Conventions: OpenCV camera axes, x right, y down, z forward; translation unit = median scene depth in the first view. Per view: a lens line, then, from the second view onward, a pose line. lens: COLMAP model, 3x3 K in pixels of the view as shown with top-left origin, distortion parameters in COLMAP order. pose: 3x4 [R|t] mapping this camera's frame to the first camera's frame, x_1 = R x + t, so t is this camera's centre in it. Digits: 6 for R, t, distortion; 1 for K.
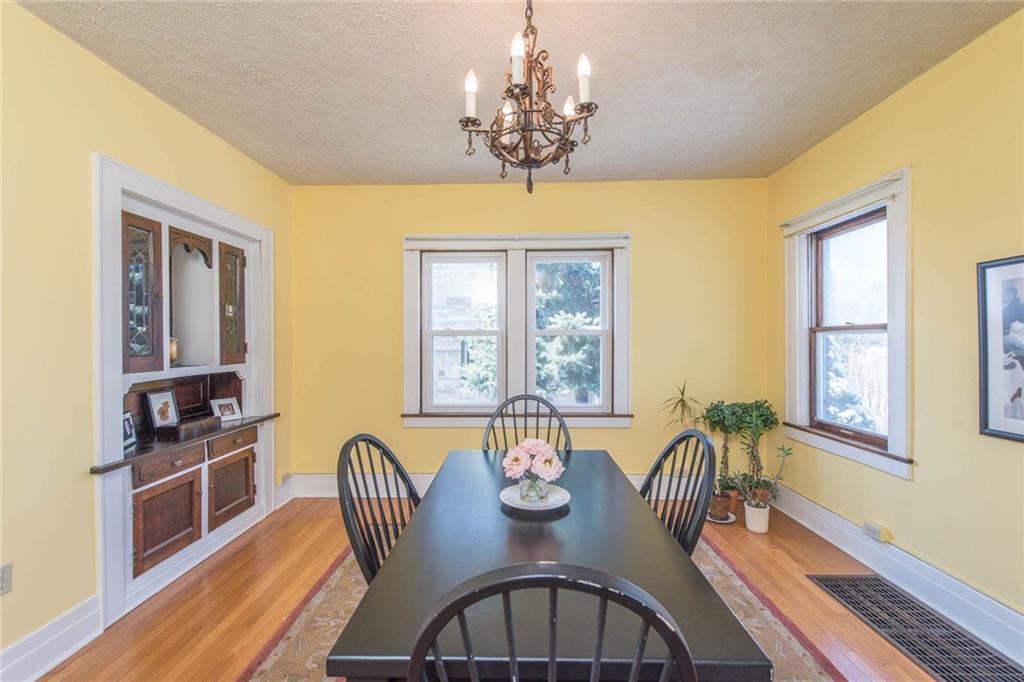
lens RADIAL K [[418.6, 0, 508.4], [0, 418.6, 342.0], [0, 0, 1]] dist [0.005019, 0.000436]
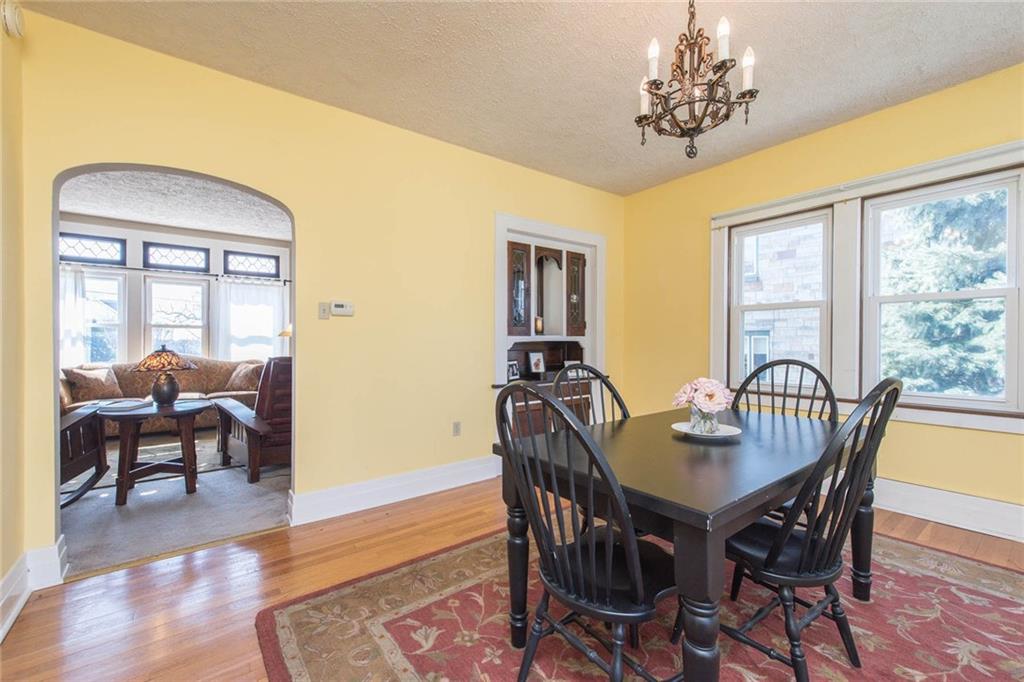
lens RADIAL K [[418.6, 0, 516.9], [0, 418.6, 344.2], [0, 0, 1]] dist [0.005019, 0.000436]
pose [[0.631342, 0.004261, -0.775493, 0.336042], [0.000809, 0.999981, 0.006153, 0.076351], [0.775504, -0.004512, 0.631326, -0.049859]]
